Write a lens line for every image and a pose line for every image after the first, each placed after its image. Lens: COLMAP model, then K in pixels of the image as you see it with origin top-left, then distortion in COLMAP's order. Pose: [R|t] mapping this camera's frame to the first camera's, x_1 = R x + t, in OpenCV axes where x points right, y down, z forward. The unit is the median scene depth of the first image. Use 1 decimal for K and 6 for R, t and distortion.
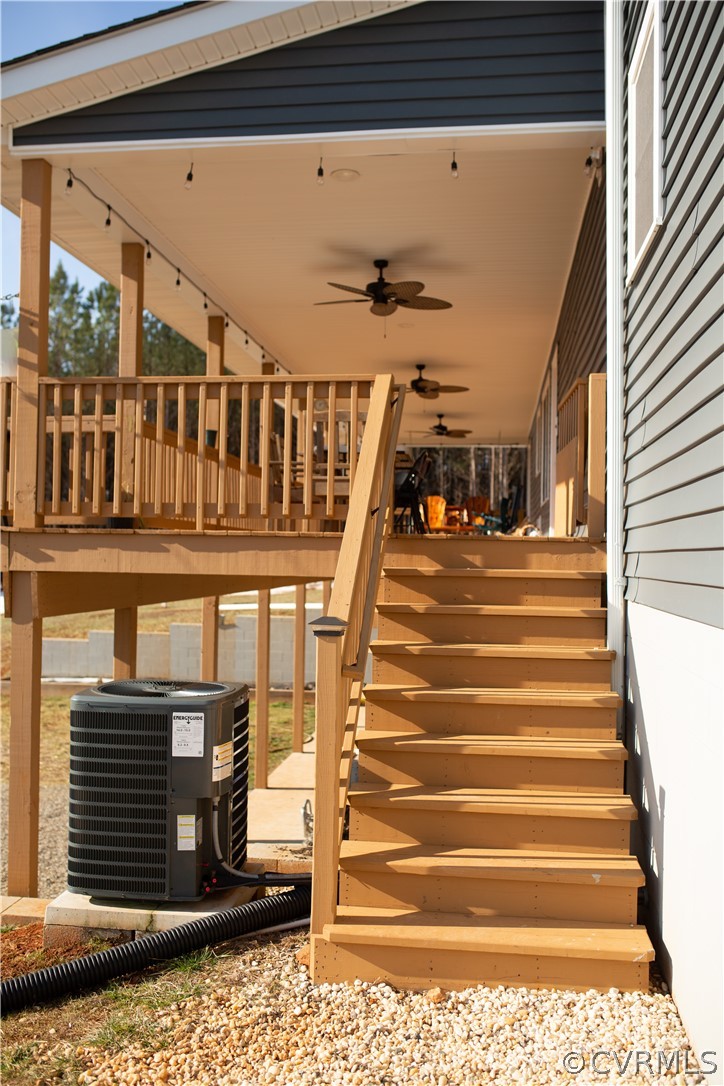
lens RADIAL K [[1085.8, 0, 362.0], [0, 1085.8, 543.0], [0, 0, 1]] dist [-0.054731, 0.007701]
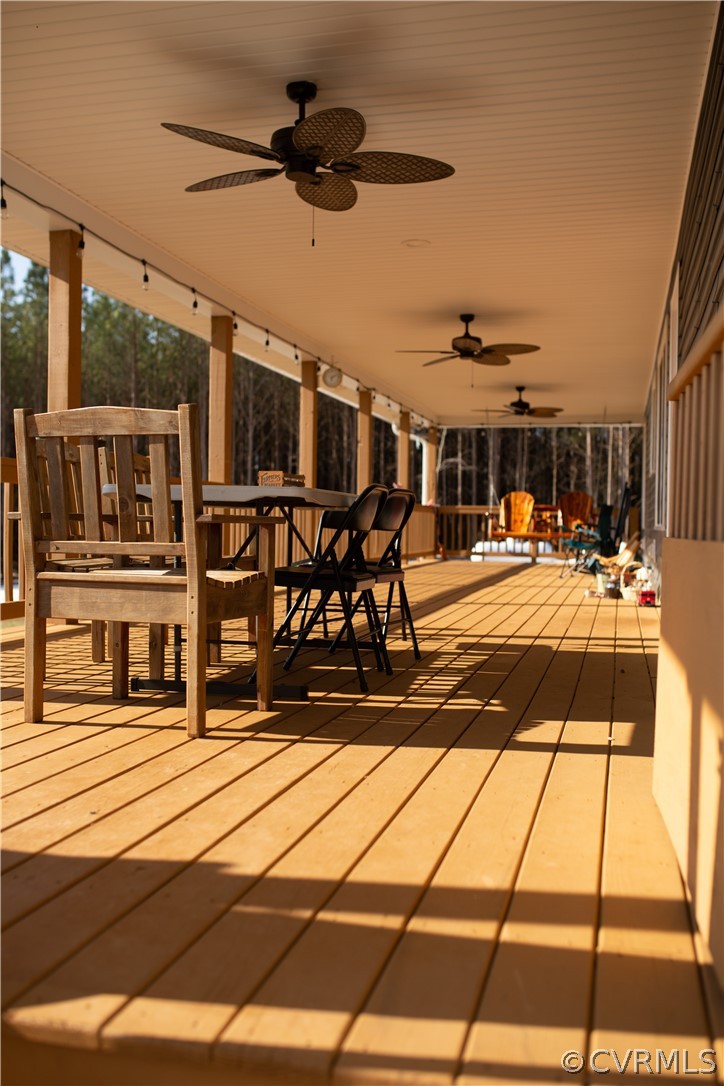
lens RADIAL K [[1085.8, 0, 362.0], [0, 1085.8, 543.0], [0, 0, 1]] dist [-0.054731, 0.007701]
pose [[0.993683, -0.000826, -0.112219, 0.047886], [0.004120, 0.999568, 0.029117, -0.034157], [0.112147, -0.029395, 0.993257, 0.253748]]
